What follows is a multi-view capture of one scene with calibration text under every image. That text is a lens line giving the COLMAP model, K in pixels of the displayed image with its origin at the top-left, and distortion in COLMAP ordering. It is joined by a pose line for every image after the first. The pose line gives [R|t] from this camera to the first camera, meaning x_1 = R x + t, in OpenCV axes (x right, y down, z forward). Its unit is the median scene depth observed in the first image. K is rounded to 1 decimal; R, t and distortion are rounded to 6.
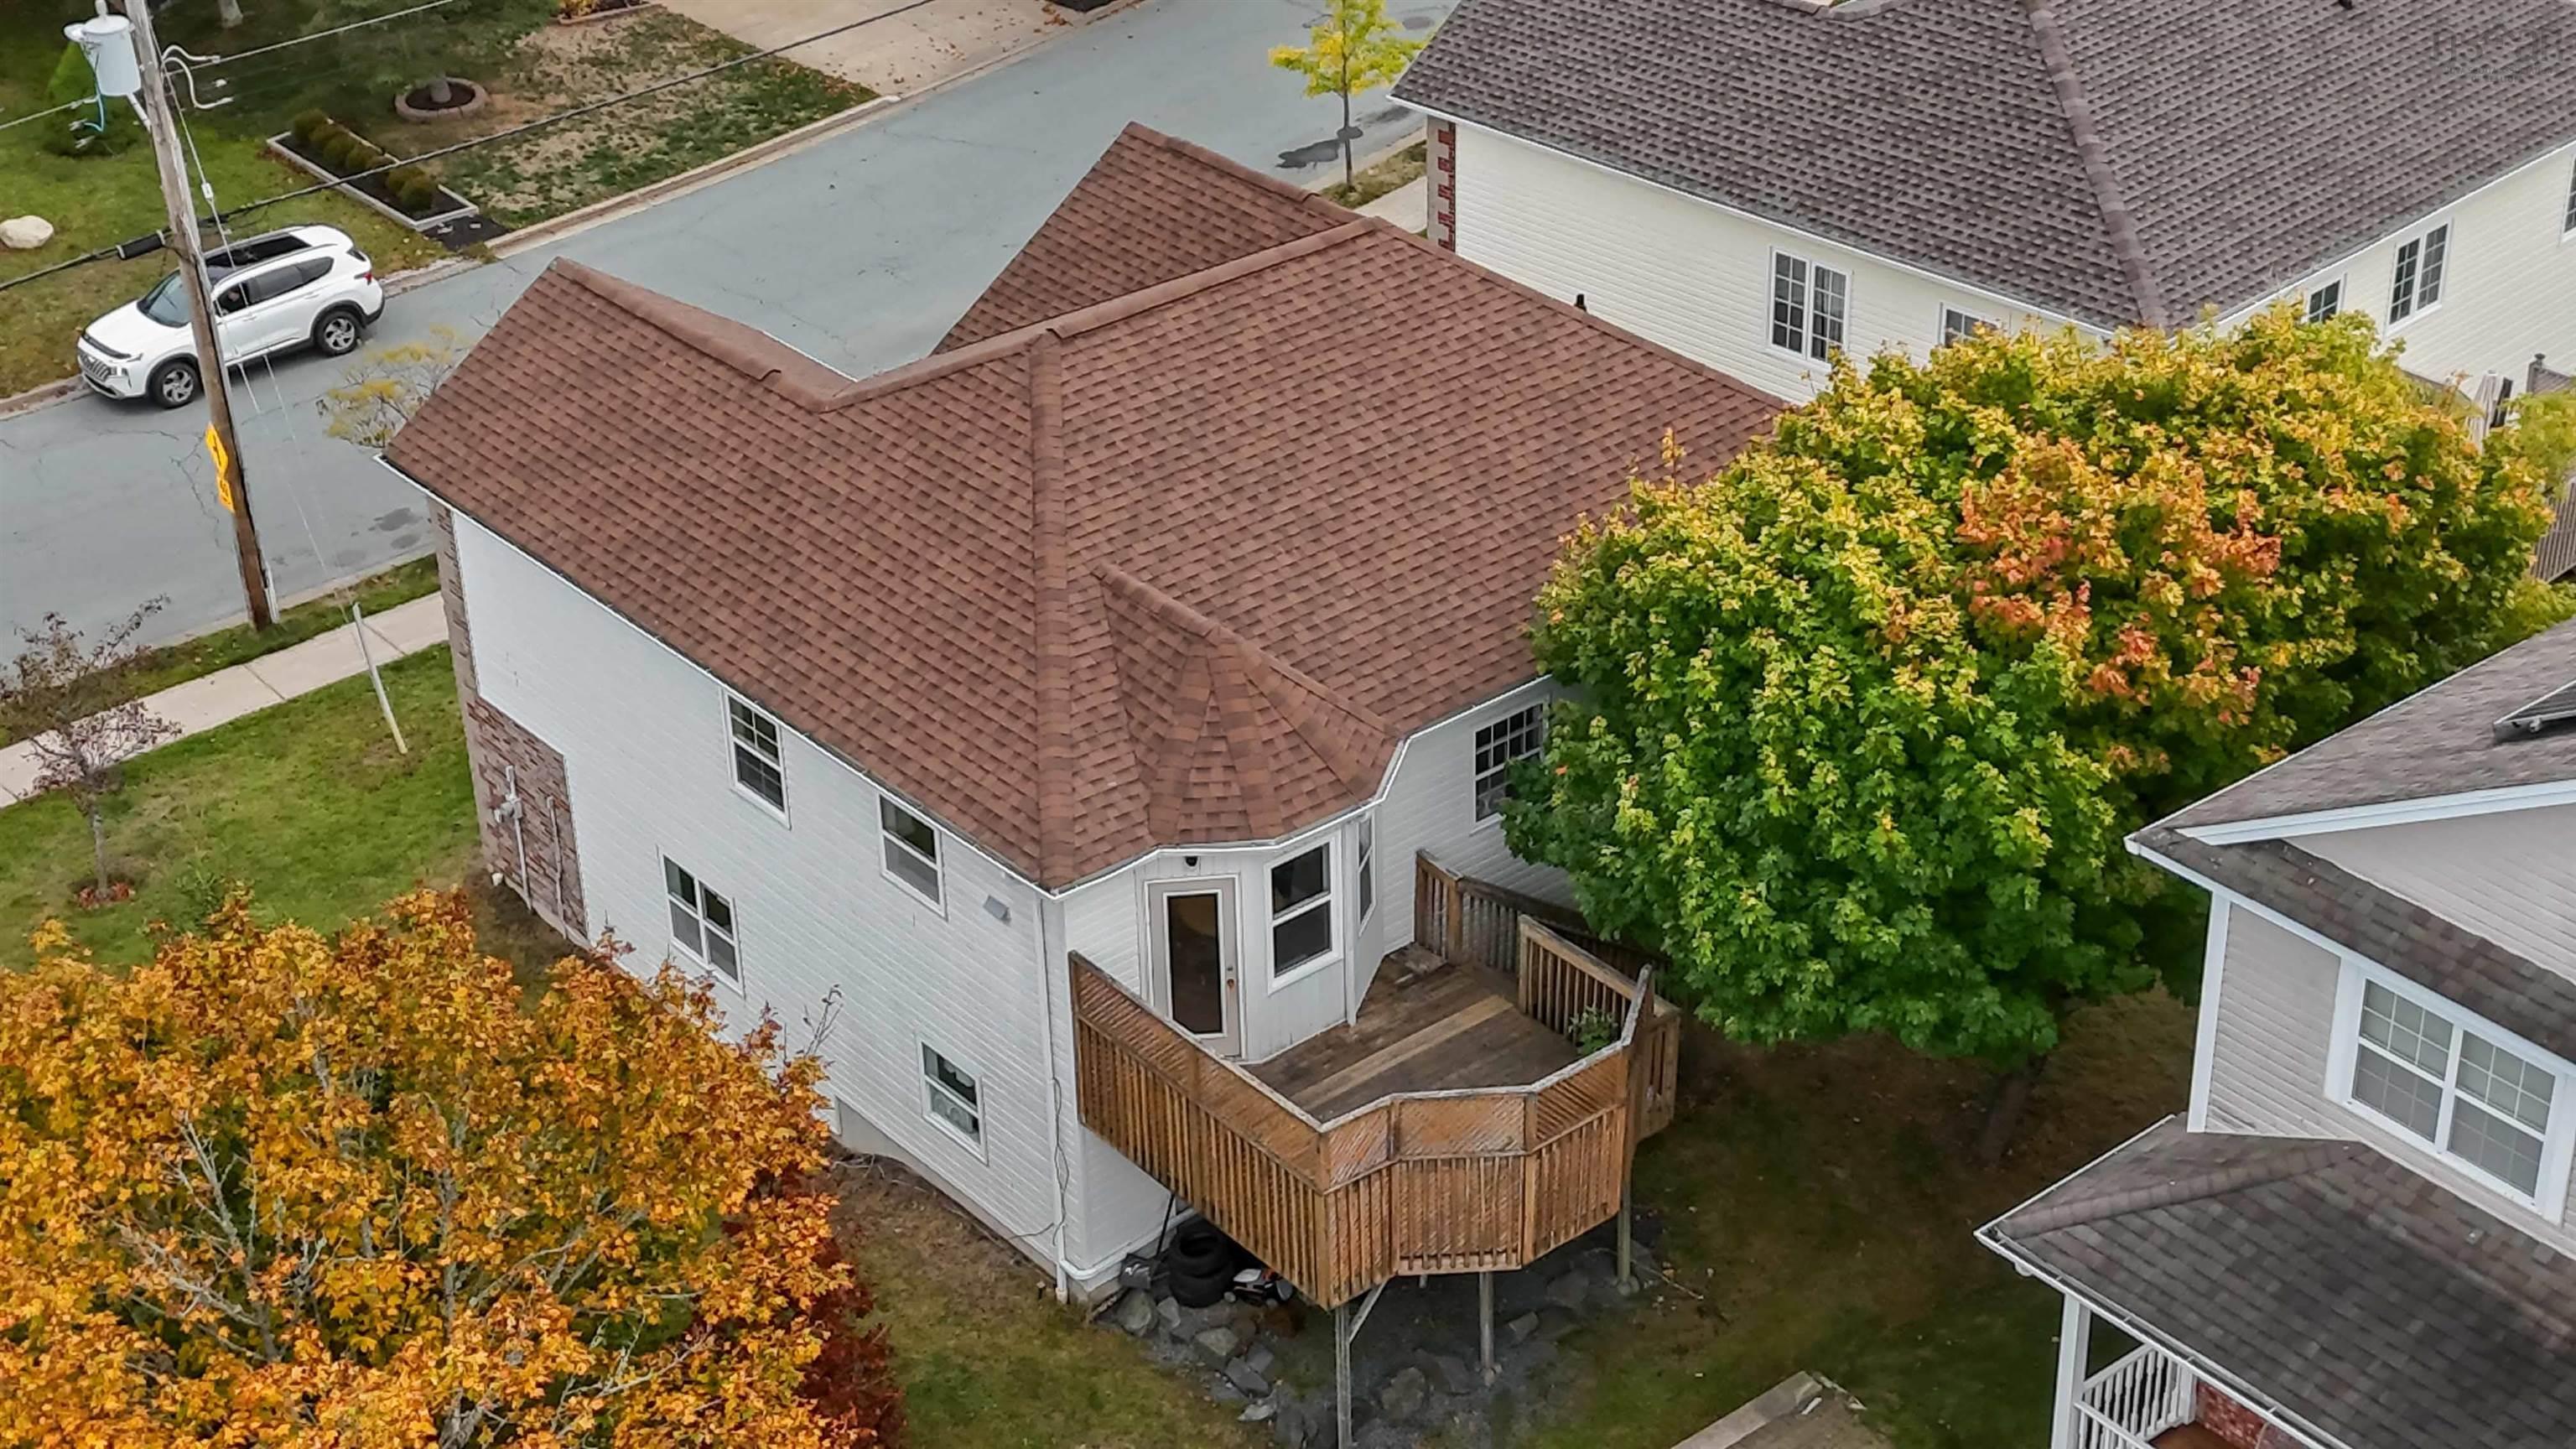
lens RADIAL K [[3749.7, 0, 1288.0], [0, 3749.7, 724.5], [0, 0, 1]] dist [0.104869, -0.082361]
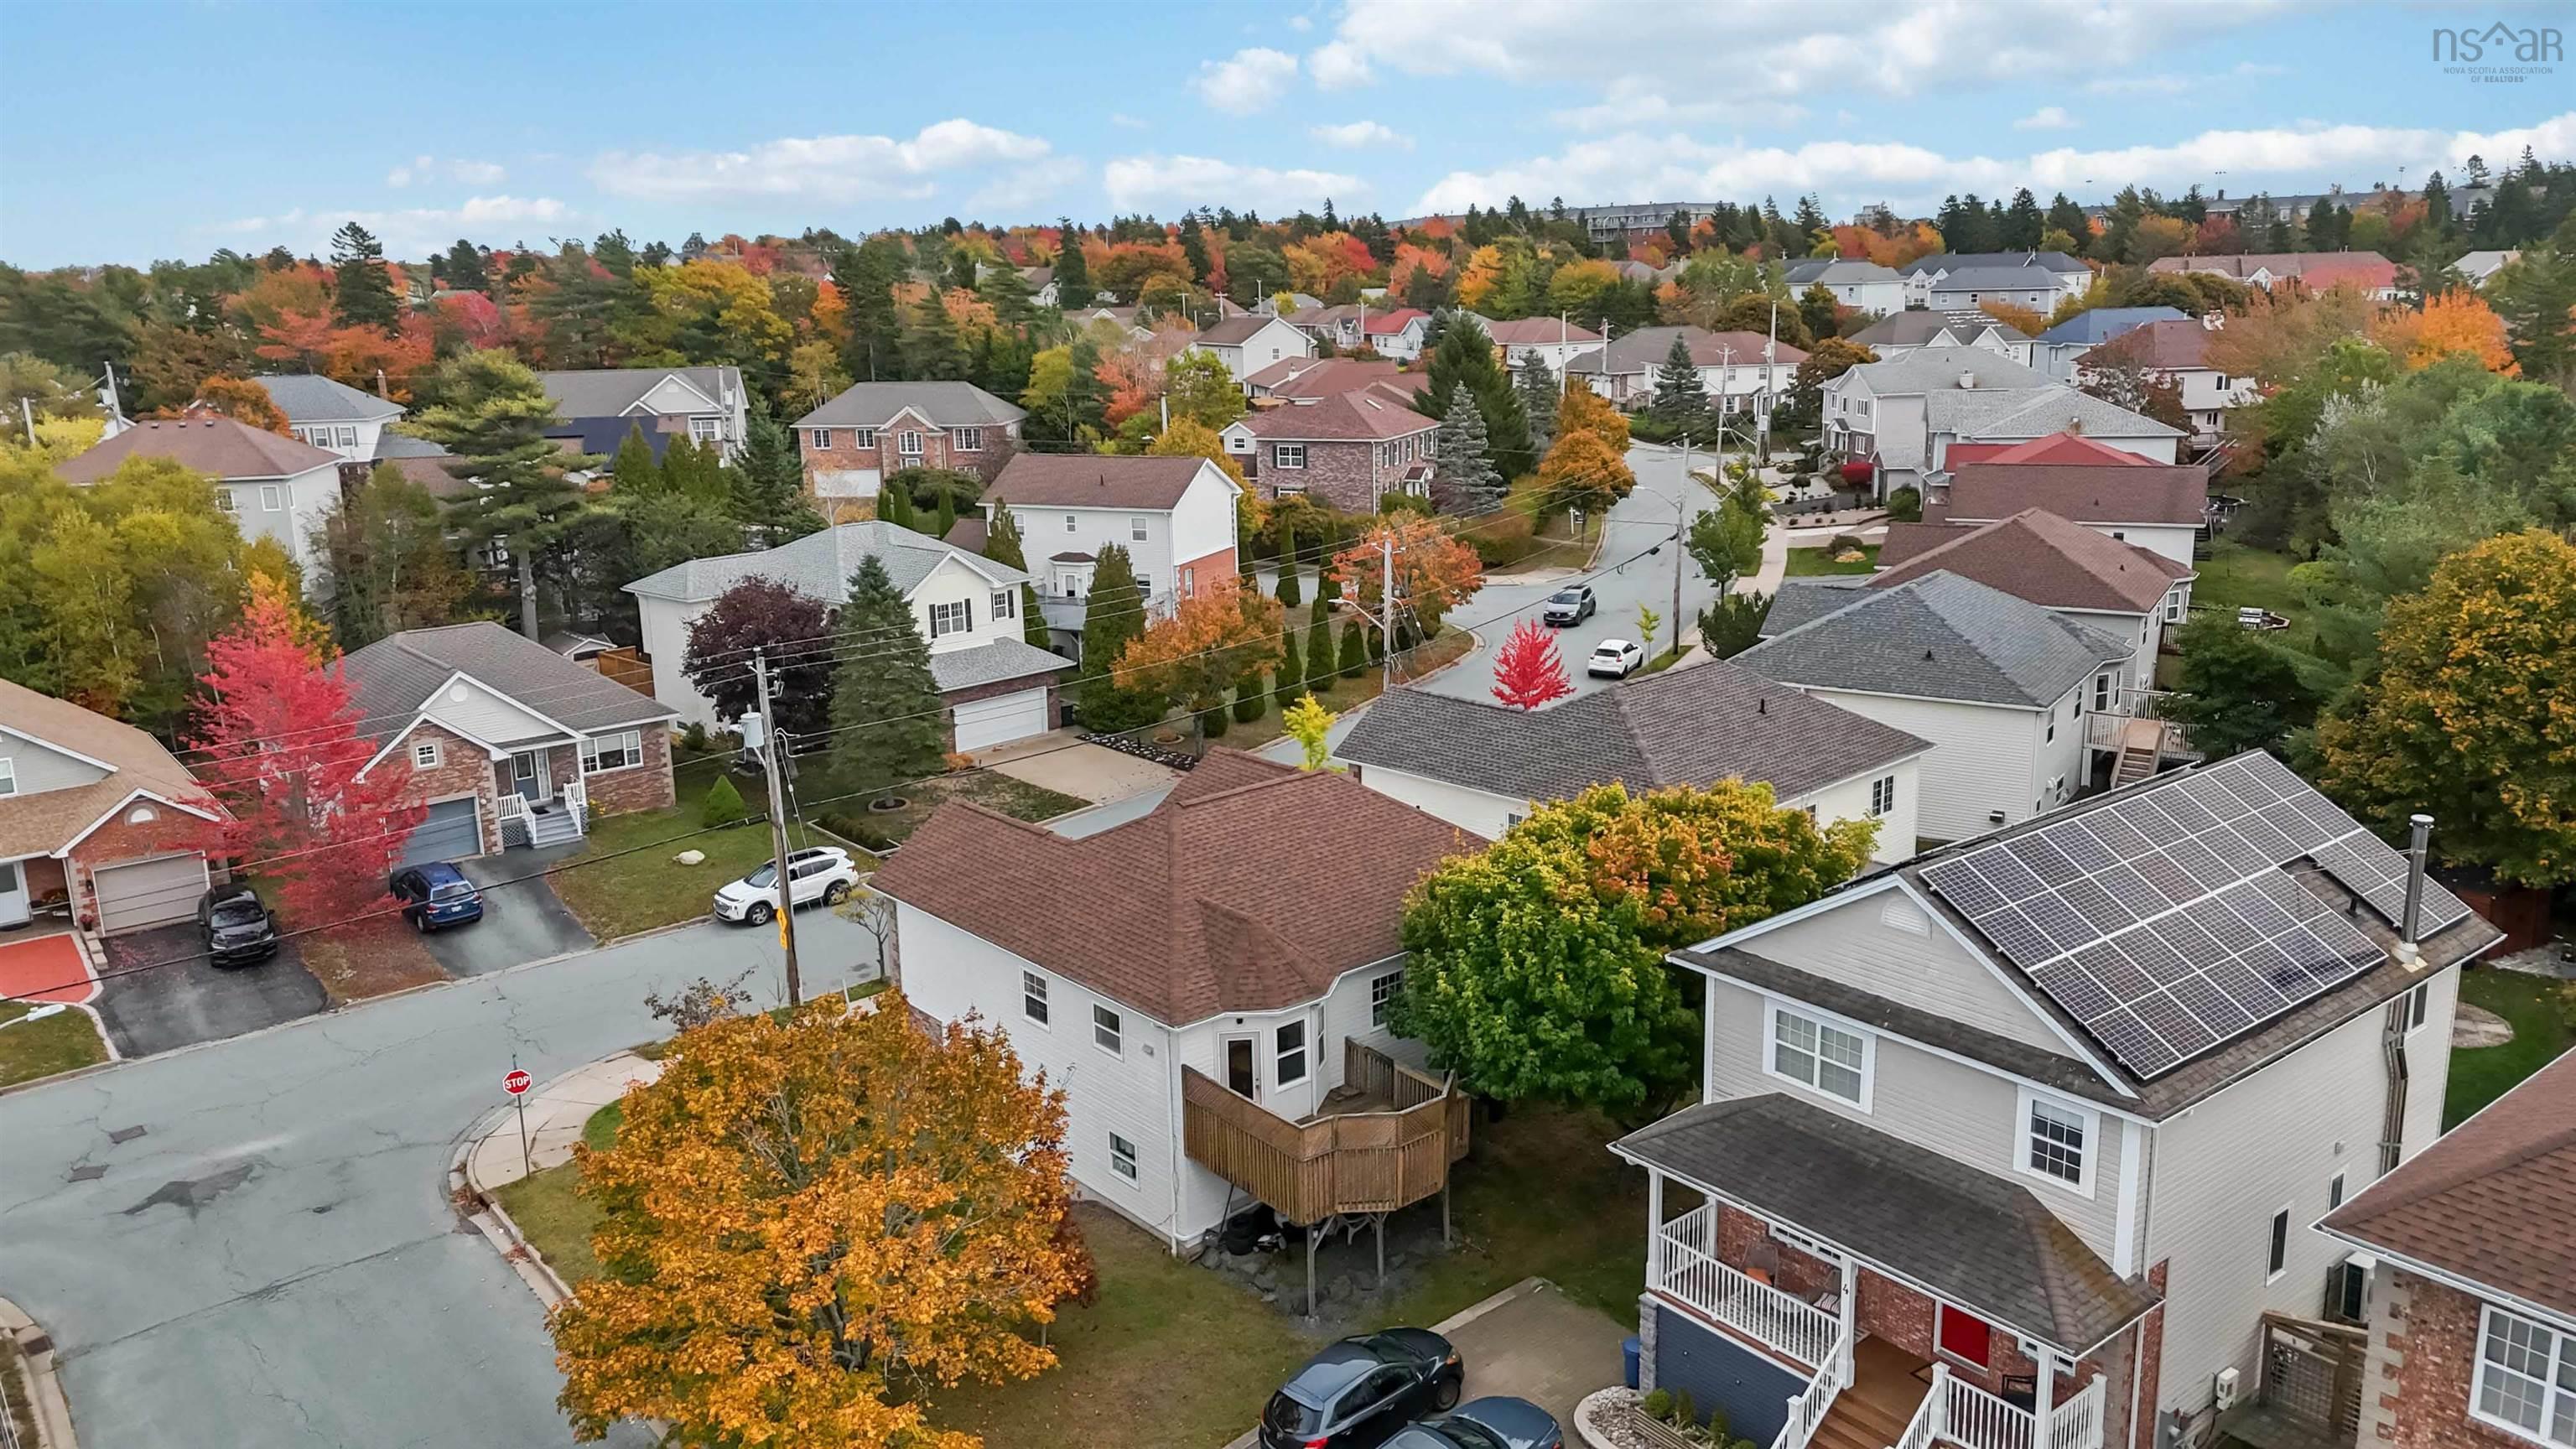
lens RADIAL K [[1883.3, 0, 1288.0], [0, 1883.3, 724.5], [0, 0, 1]] dist [0.075342, -0.053988]
pose [[0.999994, 0.002642, 0.002039, -0.000839], [-0.001967, 0.960053, -0.279812, 0.172702], [-0.002697, 0.279806, 0.960053, -0.080703]]
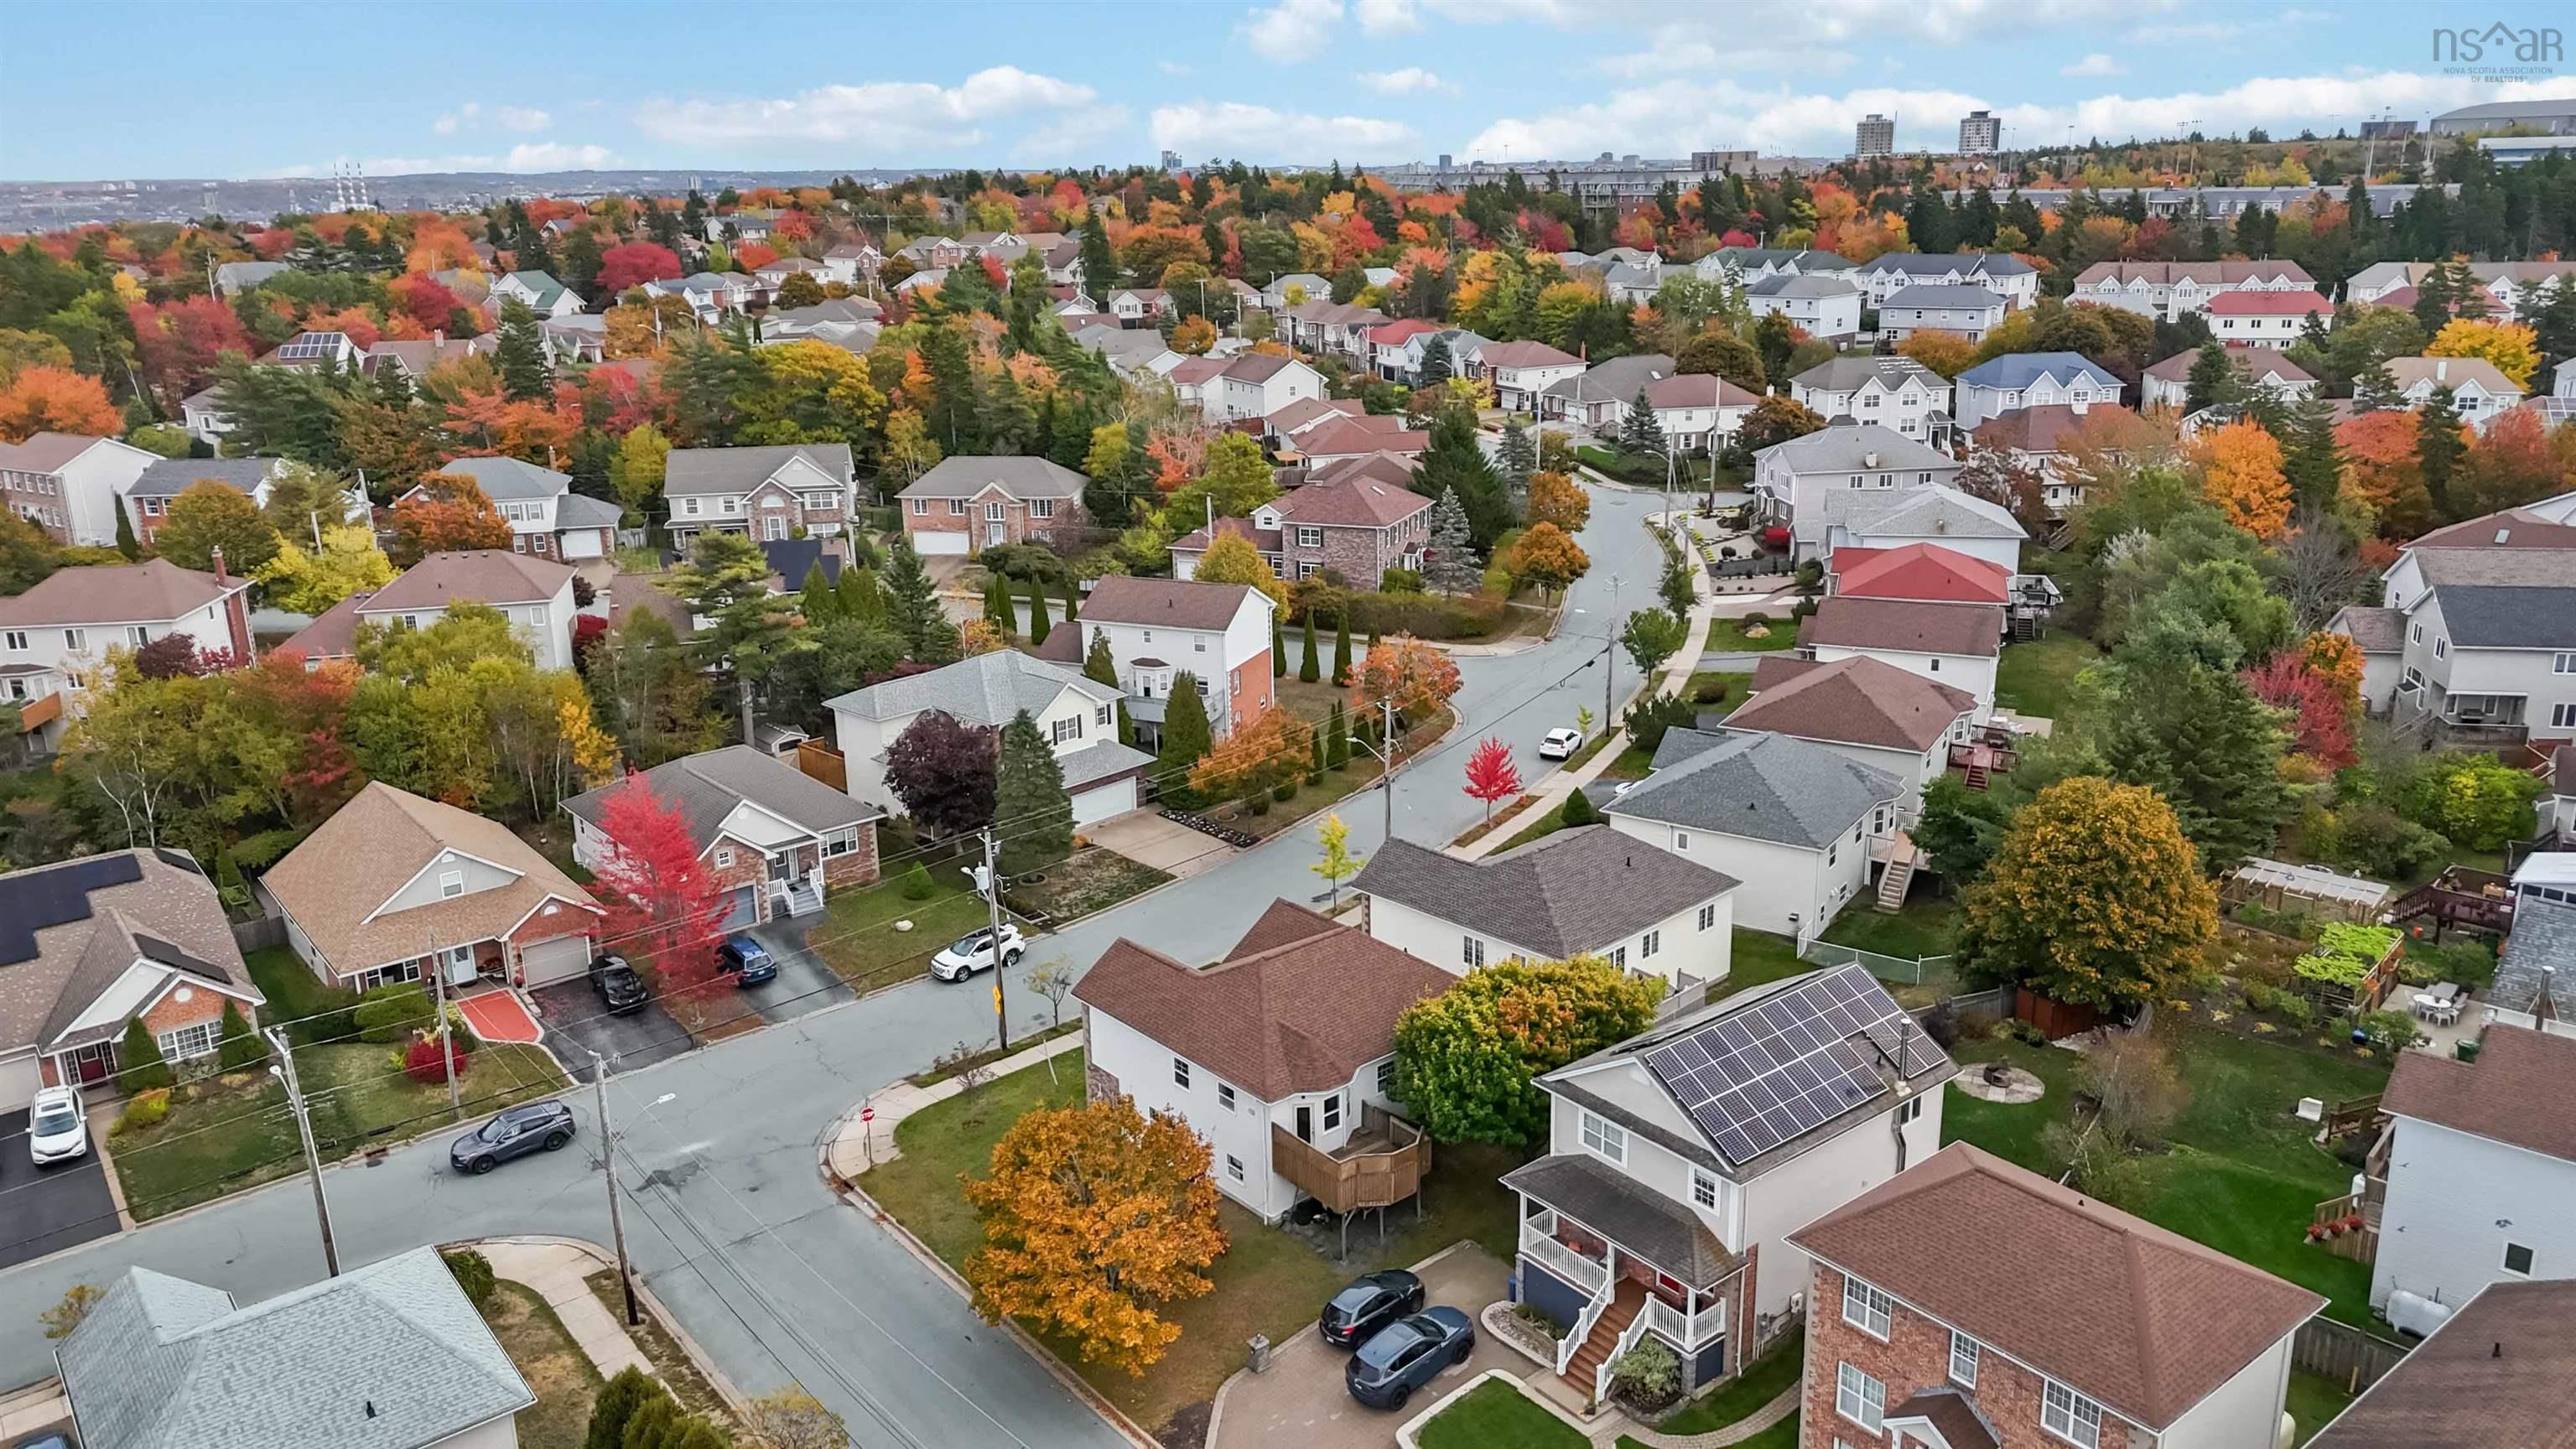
lens RADIAL K [[1897.2, 0, 1286.6], [0, 1897.2, 710.7], [0, 0, 1]] dist [0.104828, -0.113406]
pose [[0.999991, 0.004116, 0.000852, -0.045797], [-0.003809, 0.973200, -0.229928, 0.098347], [-0.001776, 0.229922, 0.973207, -0.972322]]
